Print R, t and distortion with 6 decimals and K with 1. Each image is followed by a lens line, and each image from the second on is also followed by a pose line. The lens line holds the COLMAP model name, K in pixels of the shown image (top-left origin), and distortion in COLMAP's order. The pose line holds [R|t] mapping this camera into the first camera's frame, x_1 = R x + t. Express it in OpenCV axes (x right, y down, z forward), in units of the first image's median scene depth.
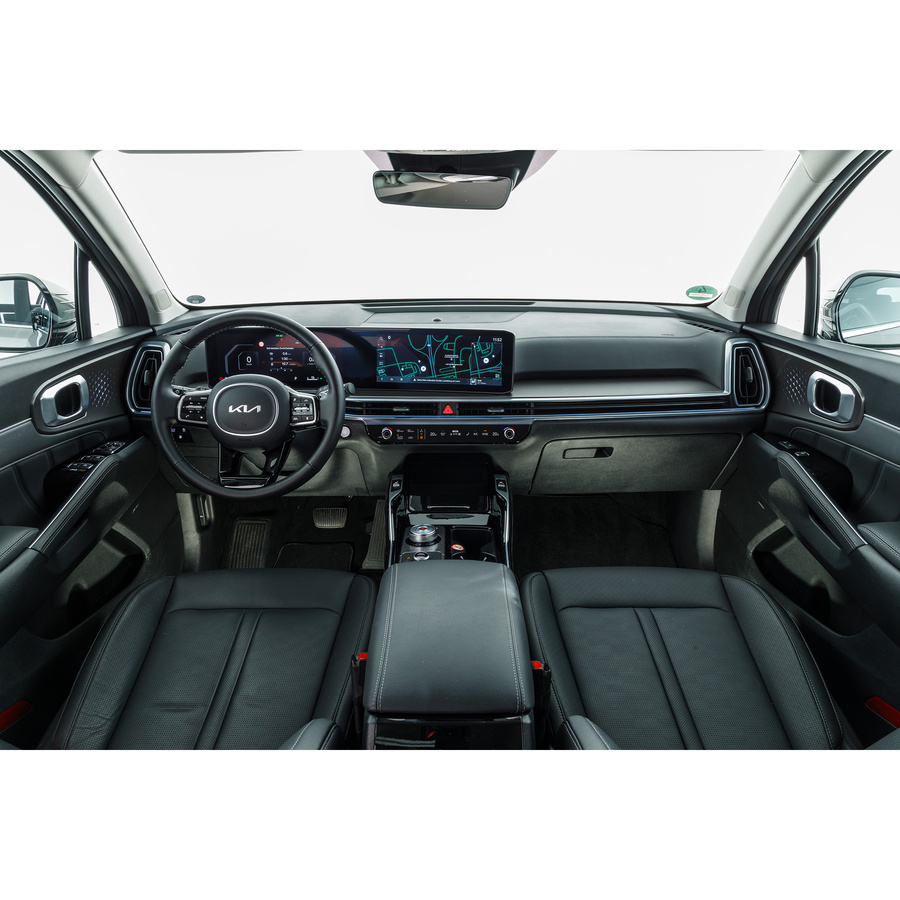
lens RADIAL K [[665.1, 0, 449.1], [0, 665.1, 454.3], [0, 0, 1]] dist [-0.001127, -0.003189]
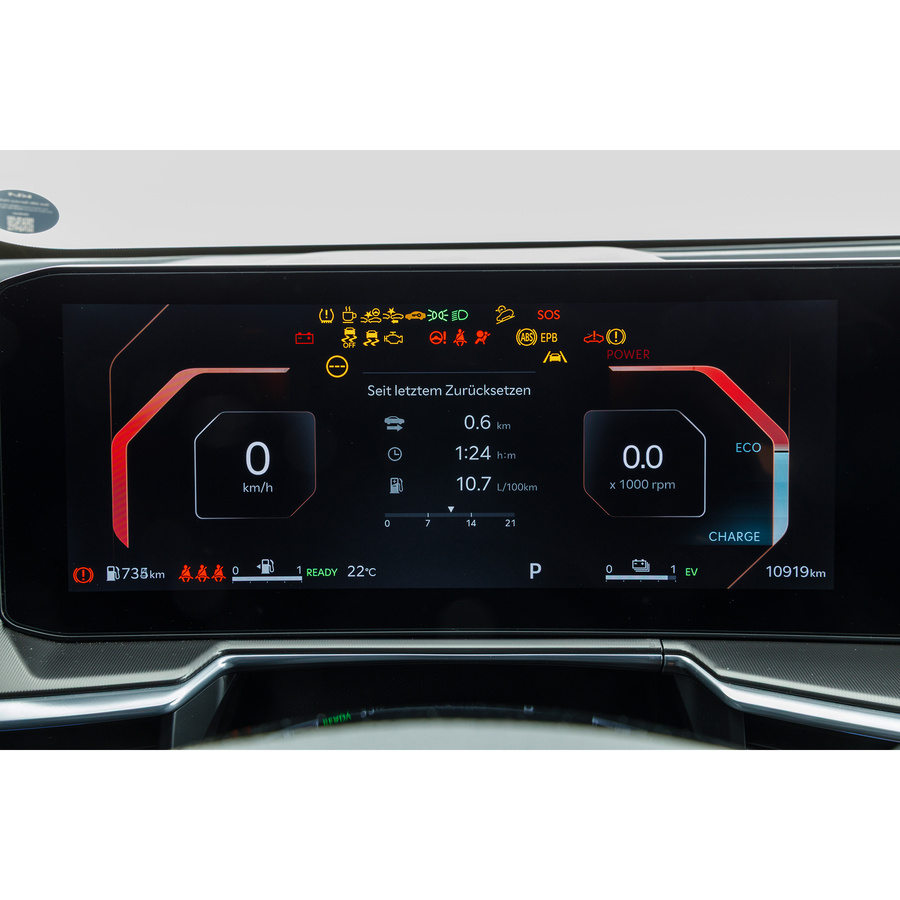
lens RADIAL K [[909.3, 0, 449.5], [0, 909.3, 449.6], [0, 0, 1]] dist [0.003635, 0.000000]
pose [[0.999992, -0.002504, -0.003199, -0.258132], [0.002097, 0.992573, -0.121636, -0.119819], [0.003480, 0.121628, 0.992570, 0.793571]]
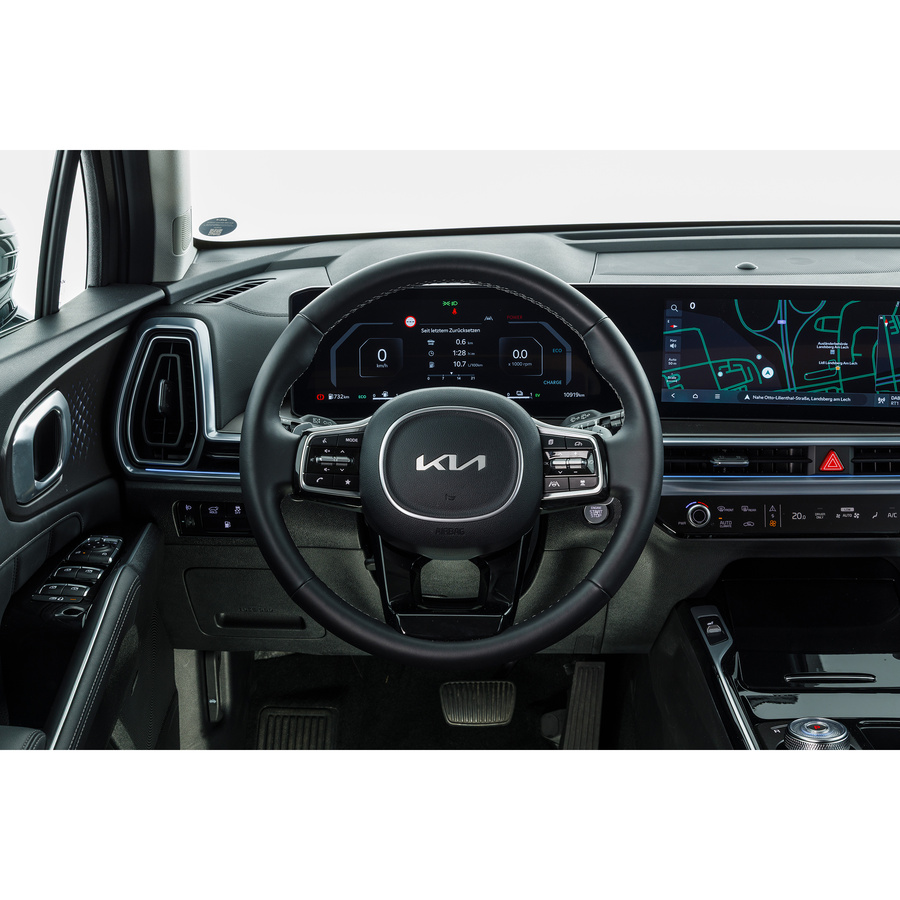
lens RADIAL K [[1464.5, 0, 451.0], [0, 1464.5, 448.3], [0, 0, 1]] dist [0.007293, 0.000000]
pose [[0.999902, -0.005563, -0.012855, -0.245871], [0.004576, 0.997128, -0.075599, -0.001896], [0.013239, 0.075533, 0.997055, -0.002309]]
